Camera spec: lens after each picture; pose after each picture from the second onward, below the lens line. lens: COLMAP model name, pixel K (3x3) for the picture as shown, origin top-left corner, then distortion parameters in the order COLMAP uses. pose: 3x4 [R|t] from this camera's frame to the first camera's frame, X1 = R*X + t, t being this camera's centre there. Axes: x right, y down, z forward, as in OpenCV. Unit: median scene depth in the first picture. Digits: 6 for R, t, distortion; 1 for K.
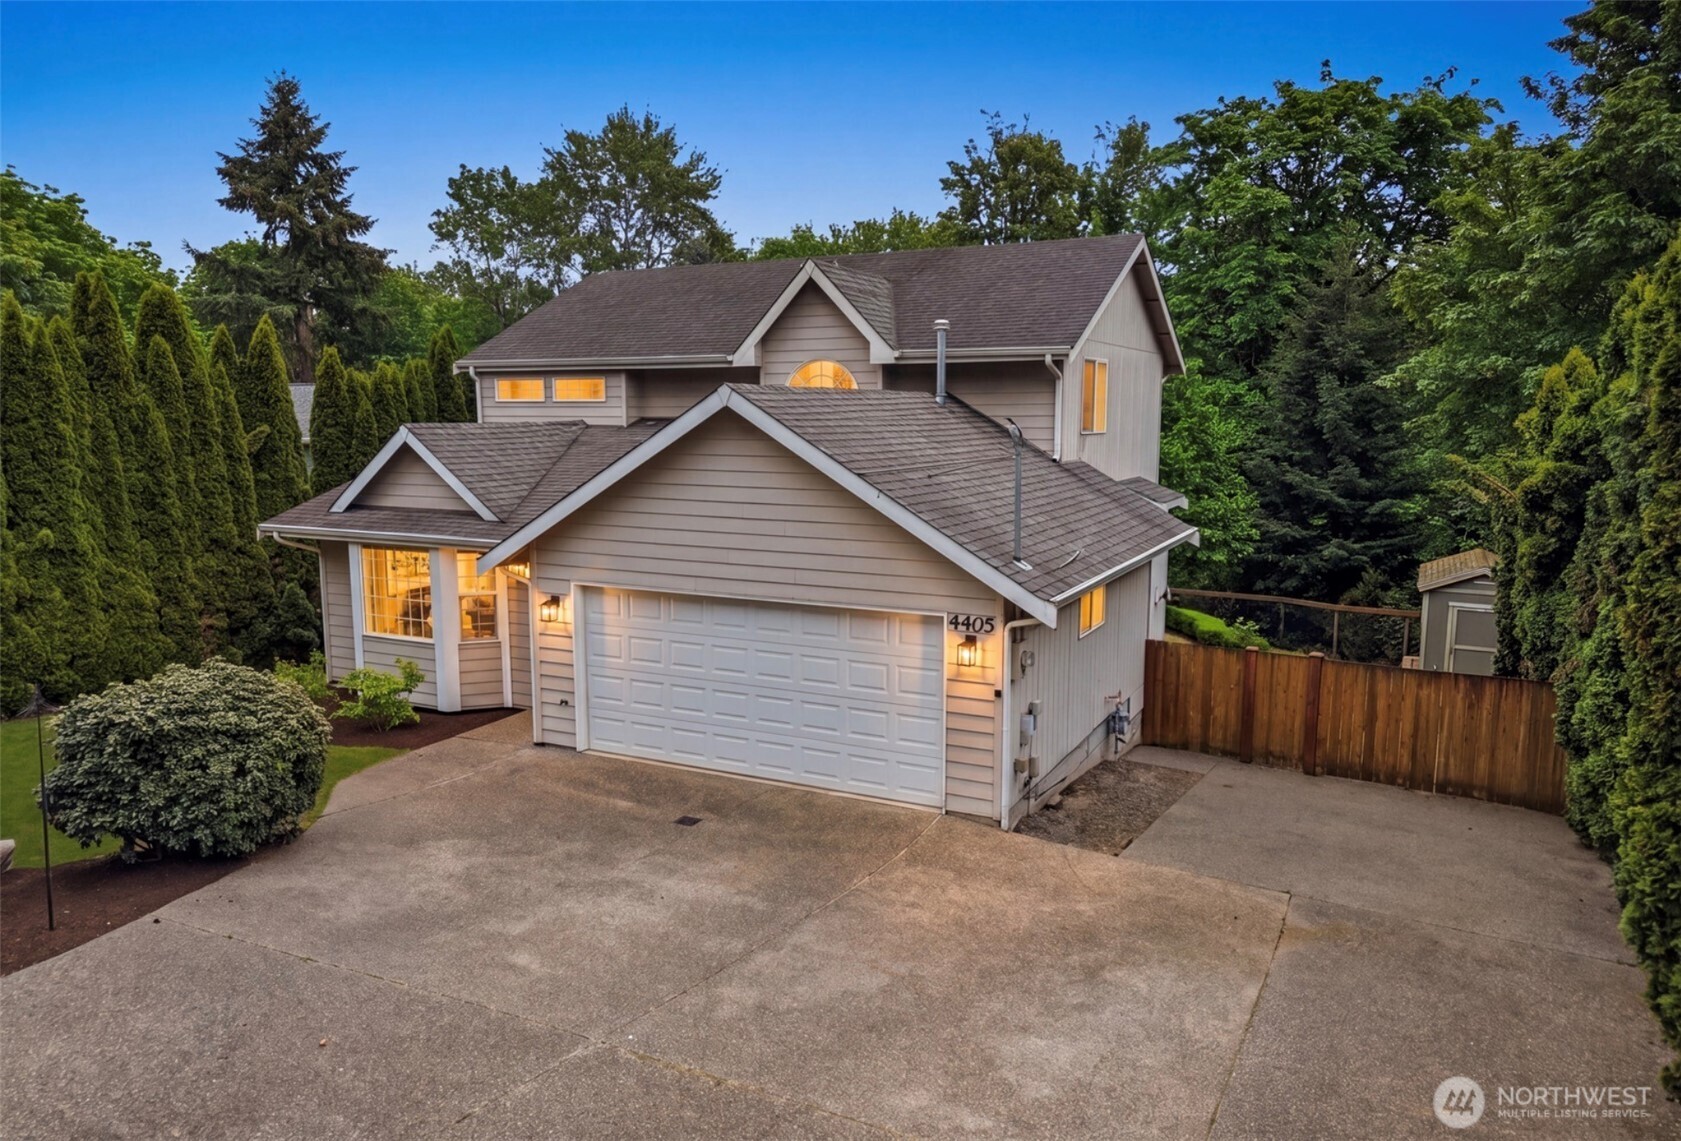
lens RADIAL K [[1155.4, 0, 838.8], [0, 1155.4, 567.9], [0, 0, 1]] dist [0.023339, -0.003669]
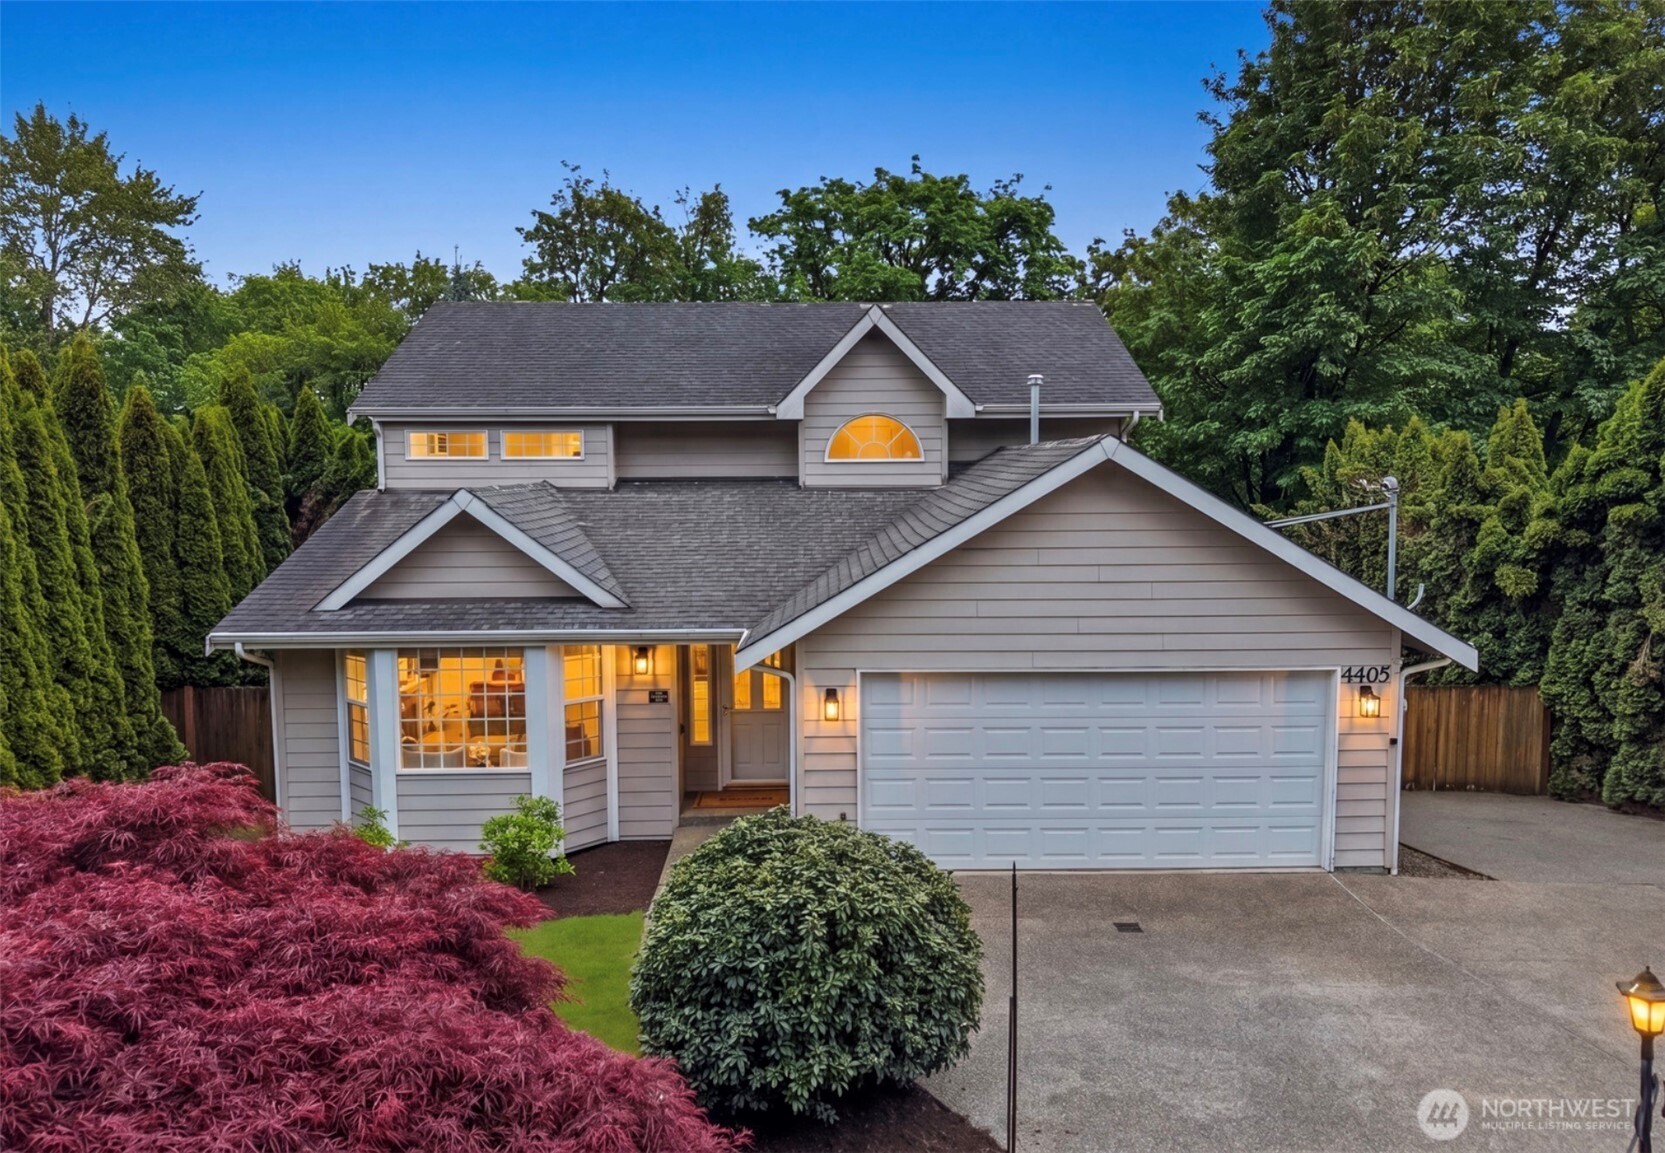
lens RADIAL K [[1169.4, 0, 833.0], [0, 1169.4, 580.7], [0, 0, 1]] dist [0.014610, 0.000592]
pose [[0.885176, -0.049084, 0.462660, -0.495693], [0.069351, 0.997230, -0.026887, -0.024439], [-0.460059, 0.055885, 0.886128, 0.200231]]
